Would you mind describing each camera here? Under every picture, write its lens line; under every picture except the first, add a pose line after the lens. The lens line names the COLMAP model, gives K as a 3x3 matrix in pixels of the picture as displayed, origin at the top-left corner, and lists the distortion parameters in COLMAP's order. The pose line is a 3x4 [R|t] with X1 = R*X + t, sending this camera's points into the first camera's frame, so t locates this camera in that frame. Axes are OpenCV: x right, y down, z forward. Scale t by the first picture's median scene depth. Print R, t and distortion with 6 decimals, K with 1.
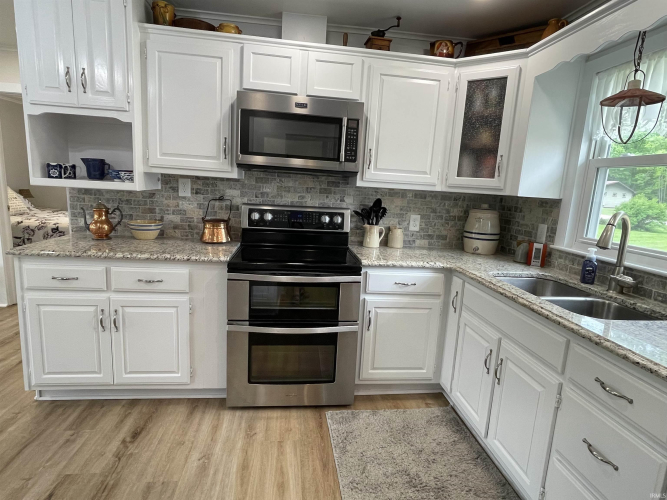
lens RADIAL K [[373.5, 0, 334.0], [0, 373.5, 249.5], [0, 0, 1]] dist [-0.005151, 0.003797]
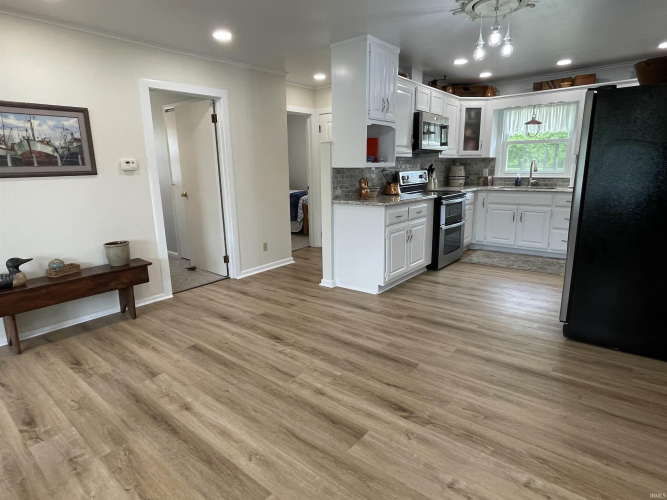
lens RADIAL K [[373.5, 0, 332.6], [0, 373.5, 249.3], [0, 0, 1]] dist [-0.005151, 0.003797]
pose [[0.719115, -0.220059, 0.659126, -1.968223], [0.177296, 0.975243, 0.132167, -0.057530], [-0.671893, 0.021817, 0.740327, -0.120368]]
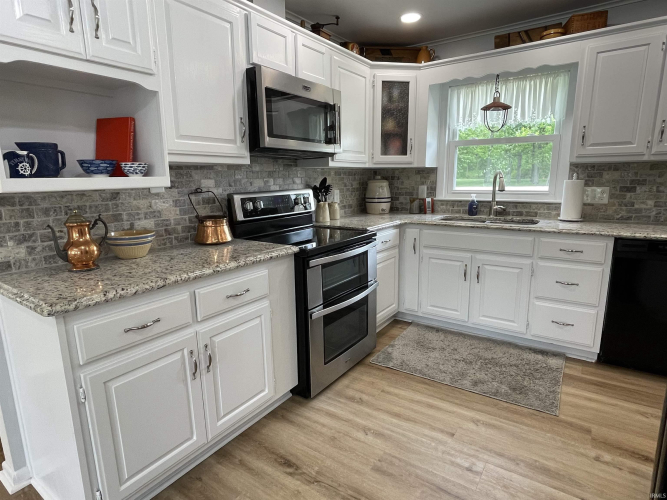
lens RADIAL K [[373.5, 0, 331.2], [0, 373.5, 251.9], [0, 0, 1]] dist [-0.005151, 0.003797]
pose [[0.667640, -0.214810, 0.712821, -0.844955], [0.179916, 0.975643, 0.125500, -0.065761], [-0.722418, 0.044459, 0.690026, 0.261684]]
